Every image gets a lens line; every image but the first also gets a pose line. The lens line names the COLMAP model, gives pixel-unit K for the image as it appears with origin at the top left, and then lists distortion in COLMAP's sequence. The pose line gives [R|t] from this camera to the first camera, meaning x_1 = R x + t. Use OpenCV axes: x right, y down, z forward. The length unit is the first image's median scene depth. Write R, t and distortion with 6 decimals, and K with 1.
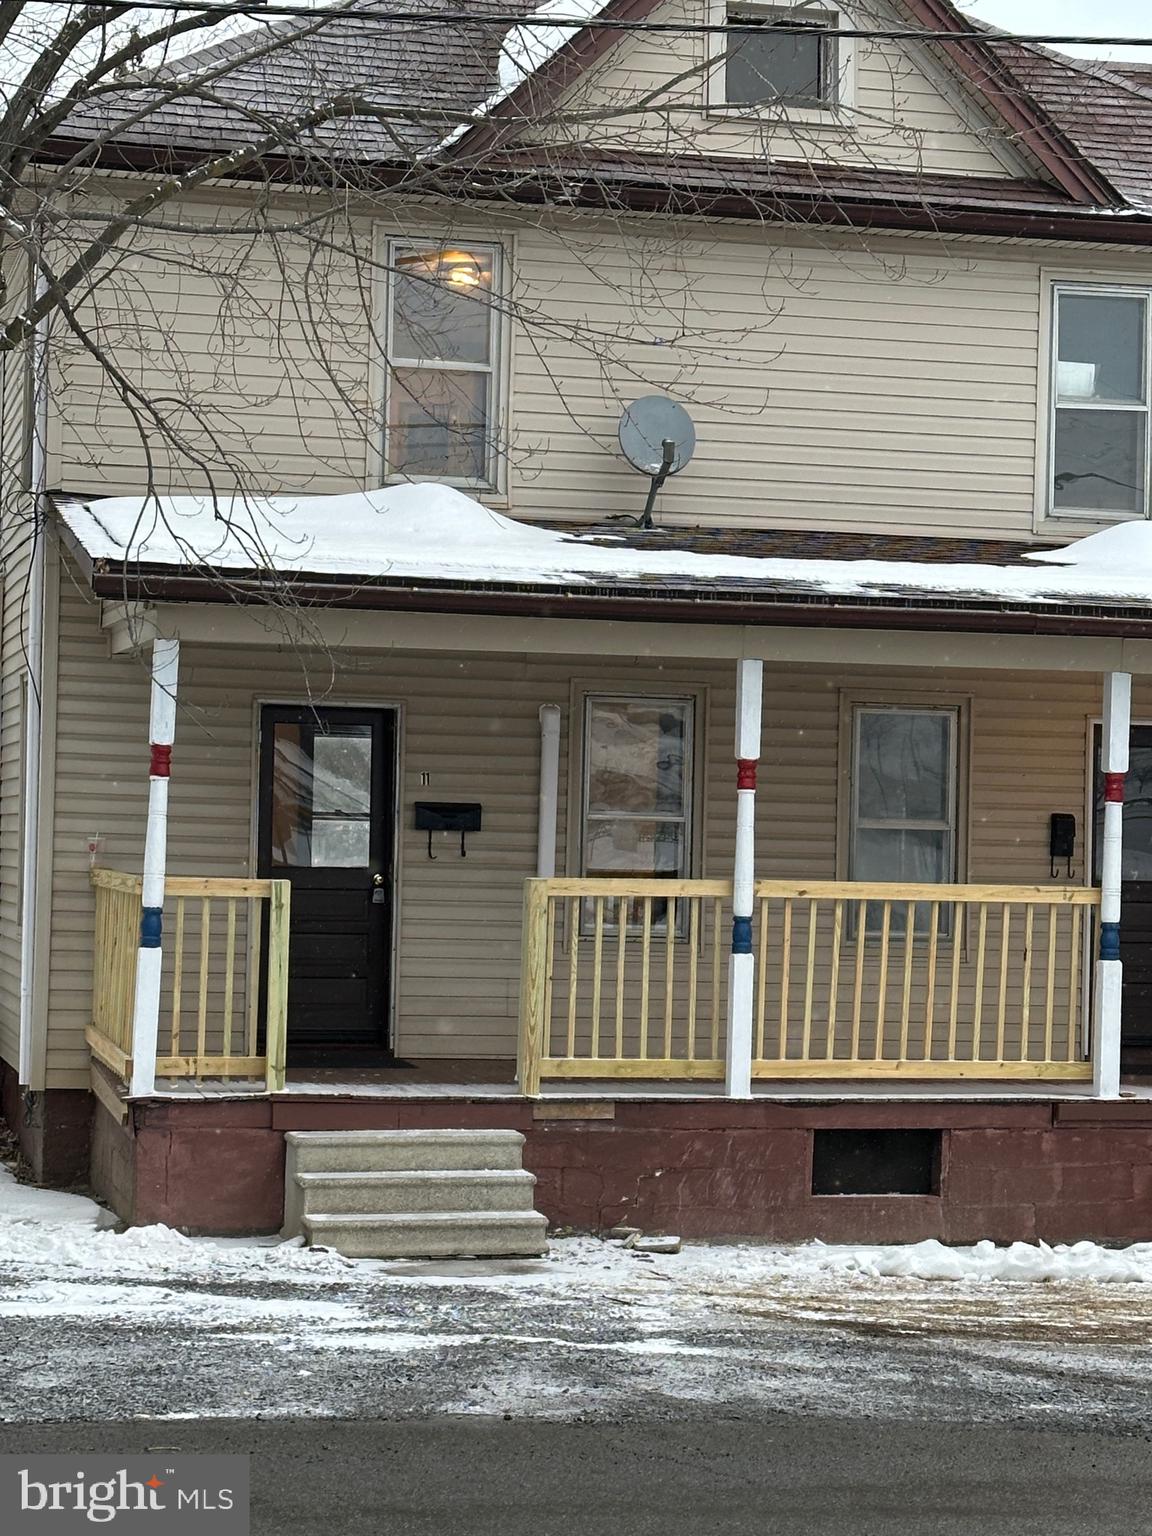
lens RADIAL K [[3285.2, 0, 599.3], [0, 3285.2, 776.4], [0, 0, 1]] dist [0.109853, 0.278939]
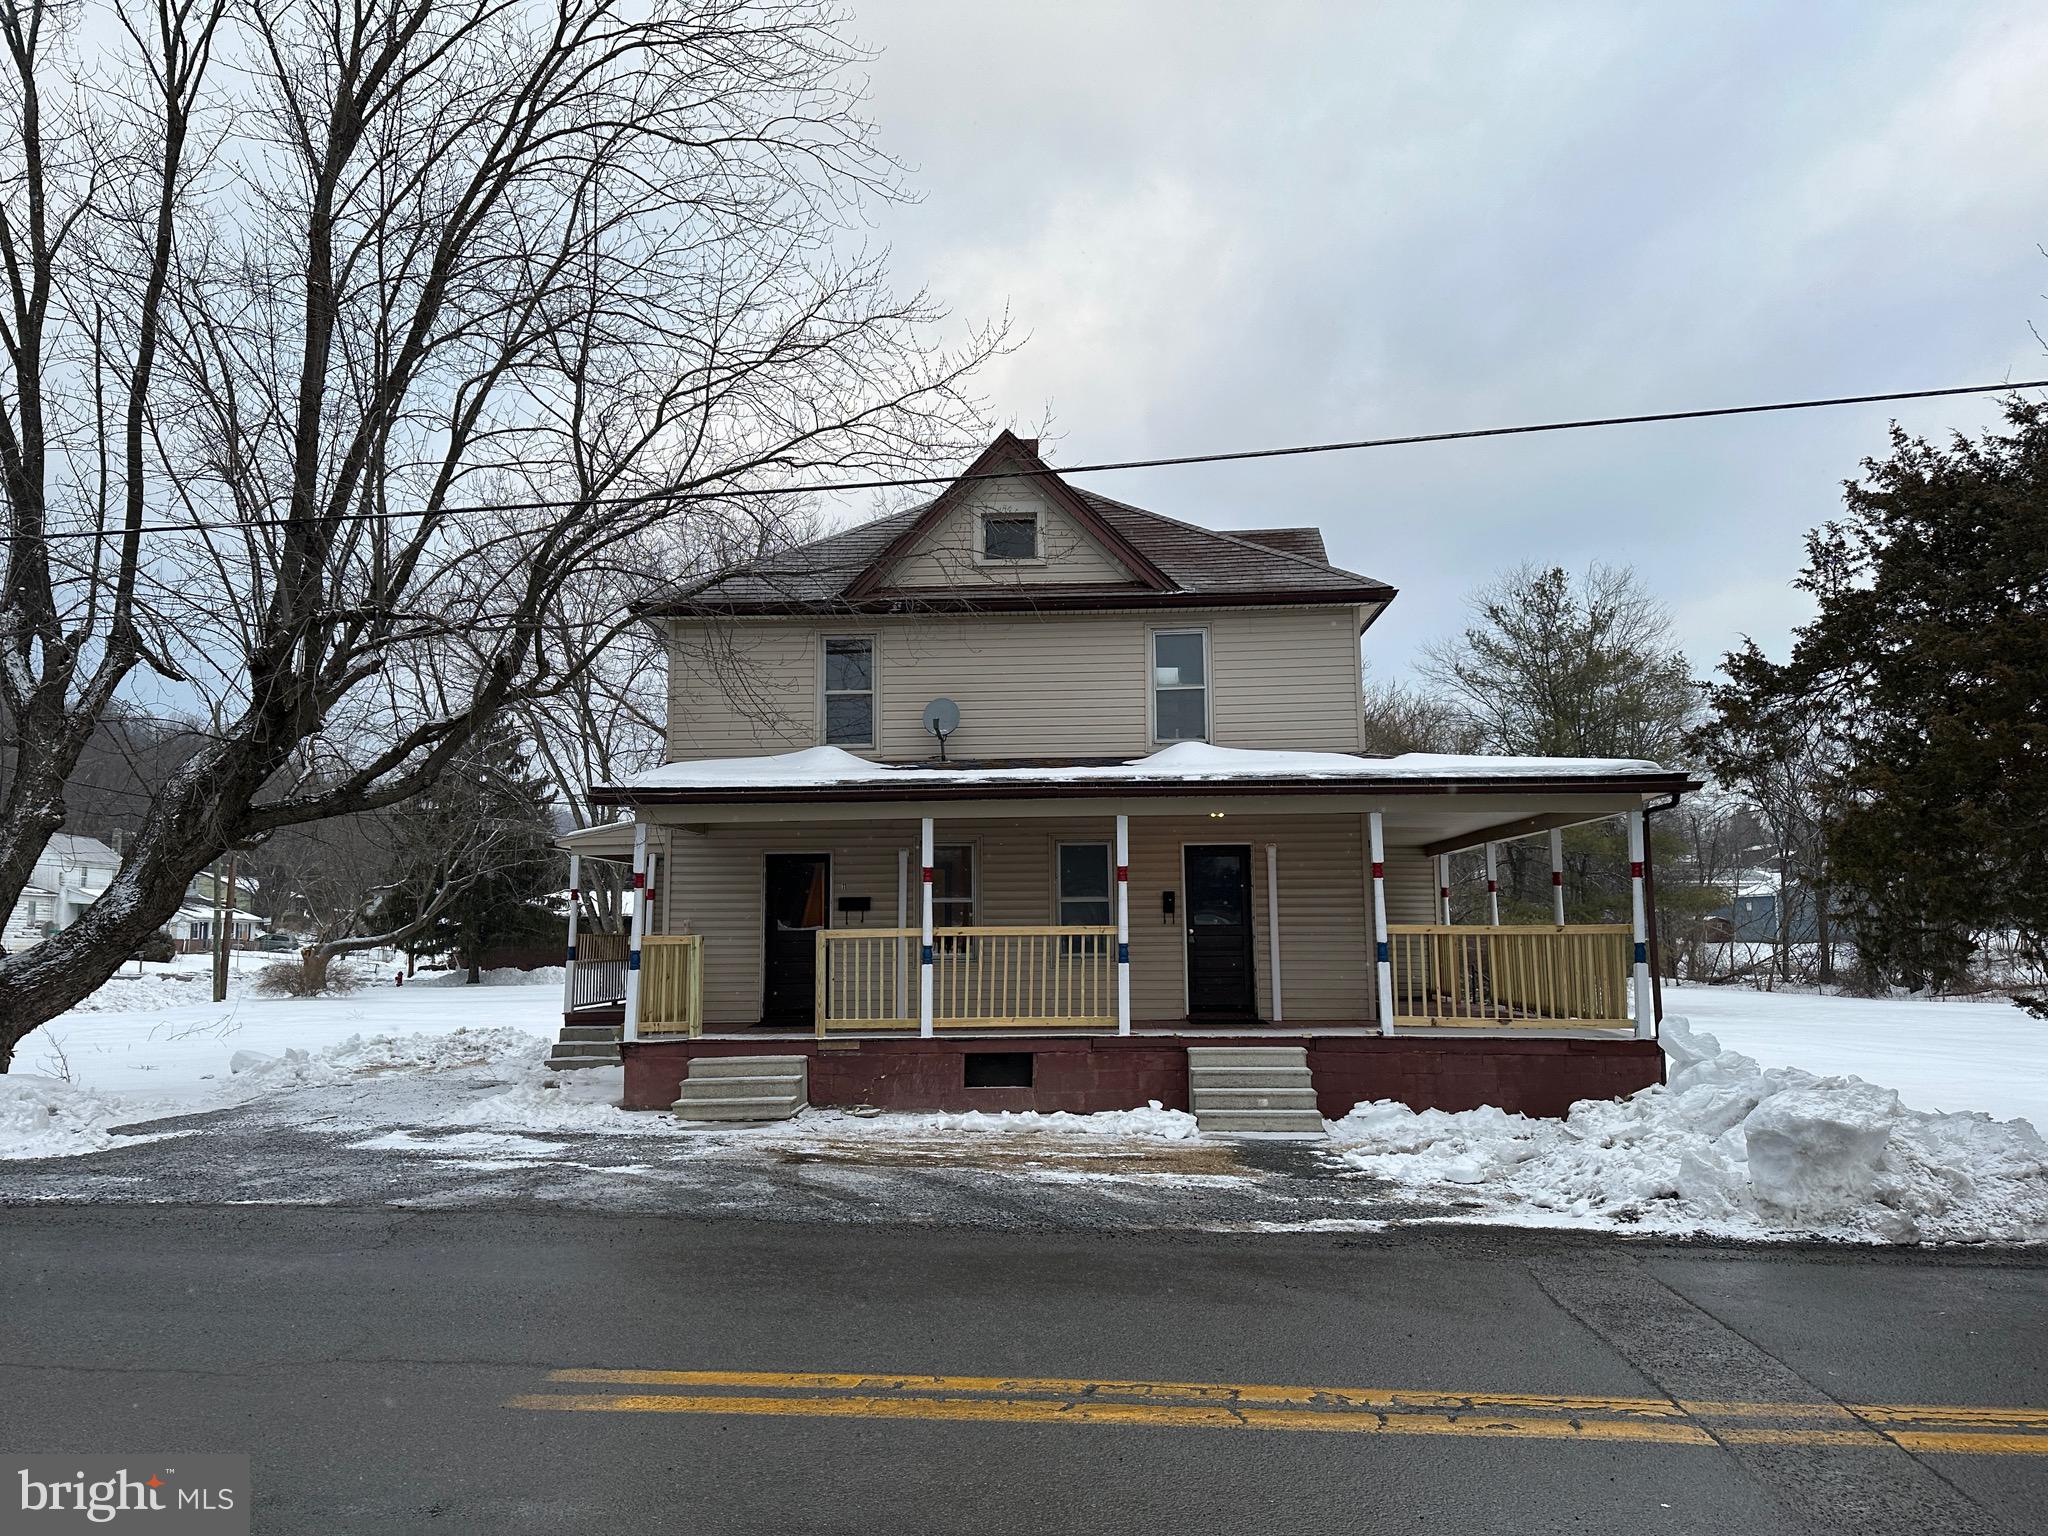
lens RADIAL K [[1402.9, 0, 1024.0], [0, 1402.9, 768.0], [0, 0, 1]] dist [0.186670, -0.376383]
pose [[0.957014, -0.066164, -0.282394, 0.353112], [0.037633, 0.993729, -0.105291, 0.027620], [0.287589, 0.090137, 0.953503, 0.184391]]
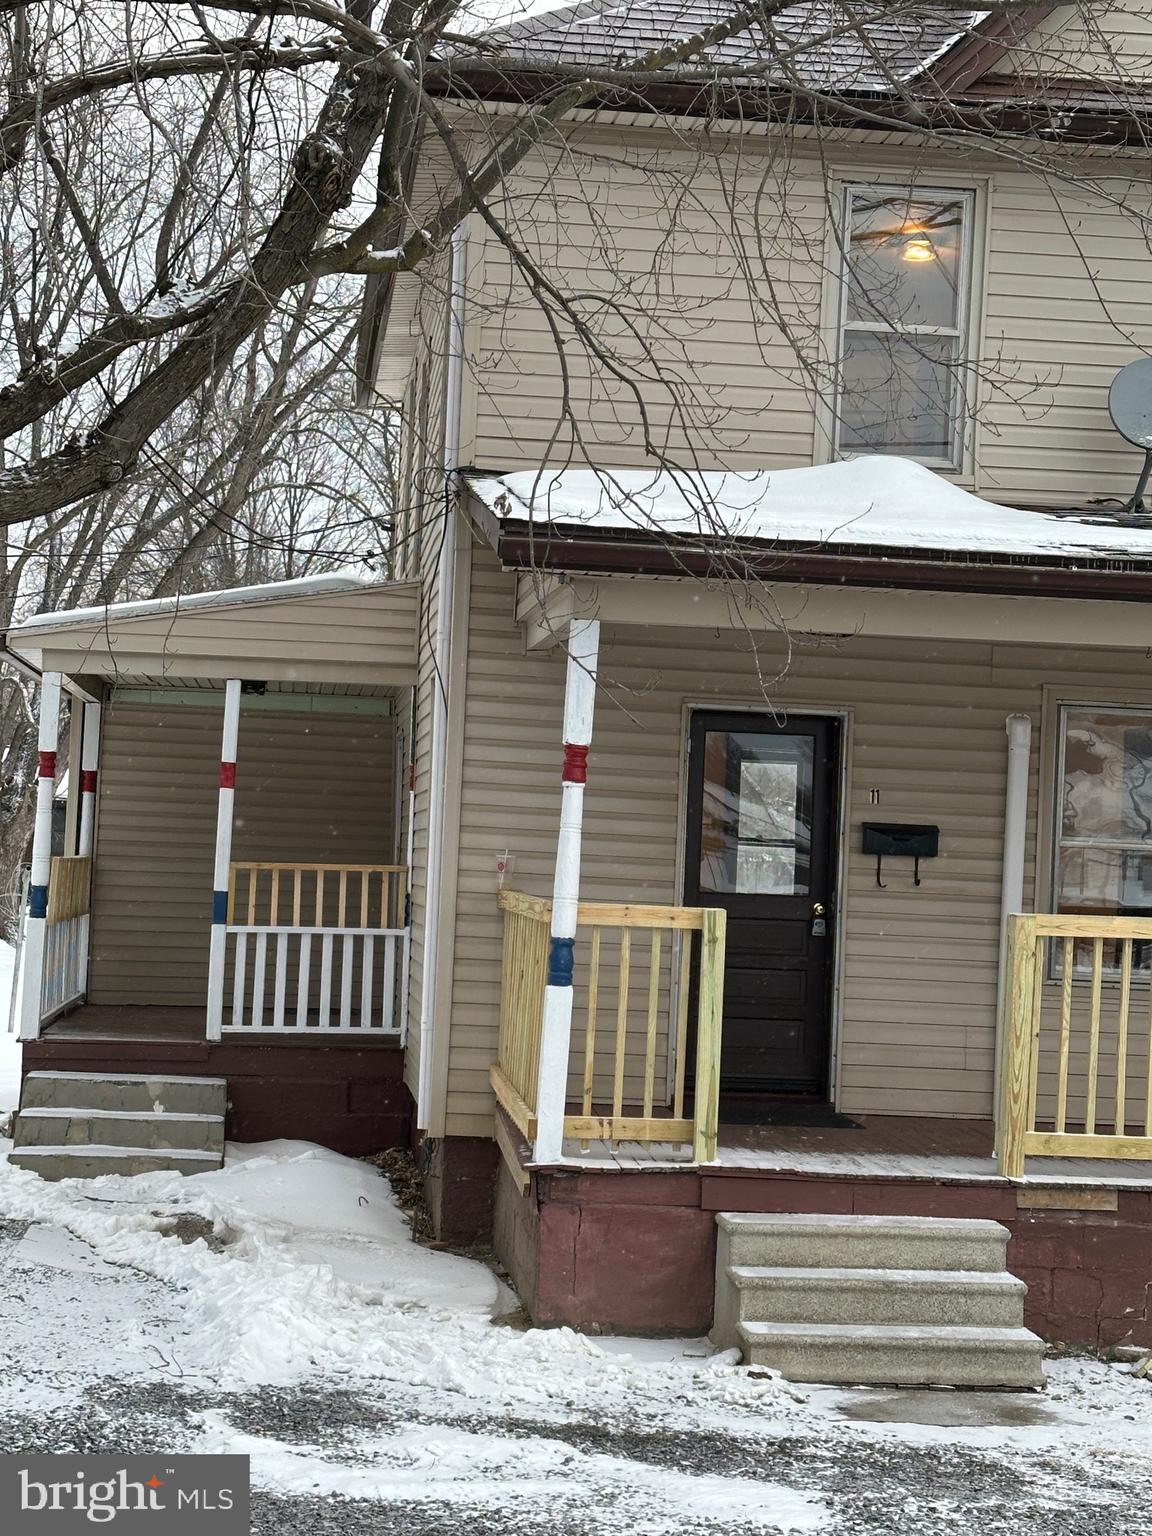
lens RADIAL K [[2648.6, 0, 576.0], [0, 2648.6, 768.0], [0, 0, 1]] dist [0.155714, 0.001308]
pose [[0.990294, 0.015000, -0.138176, -0.037880], [-0.017633, 0.999685, -0.017855, 0.008056], [0.137865, 0.020118, 0.990247, 0.315532]]
